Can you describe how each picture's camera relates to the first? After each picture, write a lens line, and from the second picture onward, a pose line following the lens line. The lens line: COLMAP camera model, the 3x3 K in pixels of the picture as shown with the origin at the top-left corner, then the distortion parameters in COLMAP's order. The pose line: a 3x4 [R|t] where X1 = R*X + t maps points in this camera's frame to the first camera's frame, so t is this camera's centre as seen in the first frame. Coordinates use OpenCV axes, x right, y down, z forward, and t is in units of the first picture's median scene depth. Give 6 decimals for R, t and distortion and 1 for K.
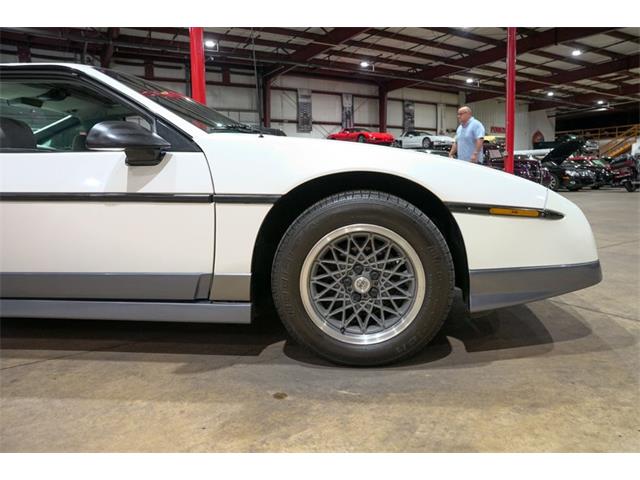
lens RADIAL K [[437.4, 0, 322.4], [0, 437.4, 240.9], [0, 0, 1]] dist [-0.146597, 0.115838]
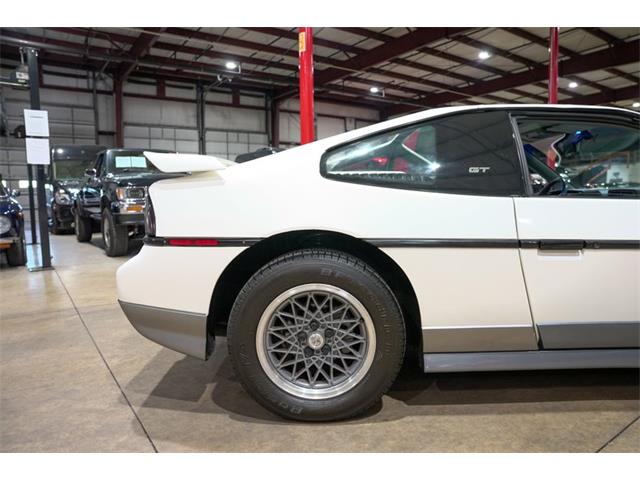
lens RADIAL K [[437.4, 0, 322.4], [0, 437.4, 240.9], [0, 0, 1]] dist [-0.146597, 0.115838]
pose [[0.997168, 0.000799, 0.075197, -0.101698], [0.002789, 0.998863, -0.047596, -0.004460], [-0.075150, 0.047671, 0.996032, 0.004805]]
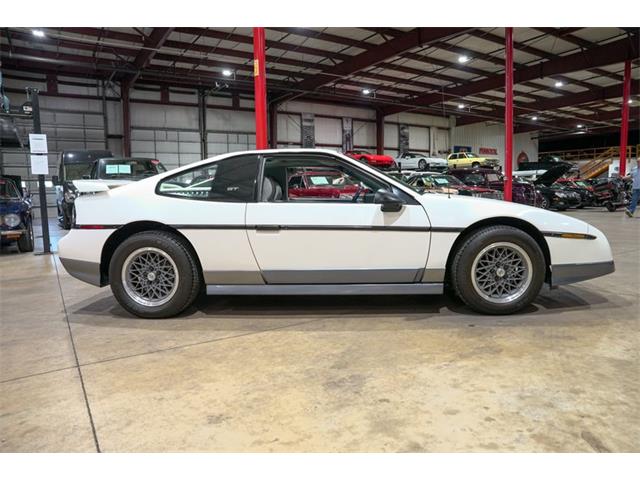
lens RADIAL K [[437.4, 0, 322.4], [0, 437.4, 240.9], [0, 0, 1]] dist [-0.146597, 0.115838]
pose [[0.999346, -0.000838, 0.036139, -0.050928], [0.002201, 0.999286, -0.037705, 0.001777], [-0.036082, 0.037760, 0.998635, -0.059776]]
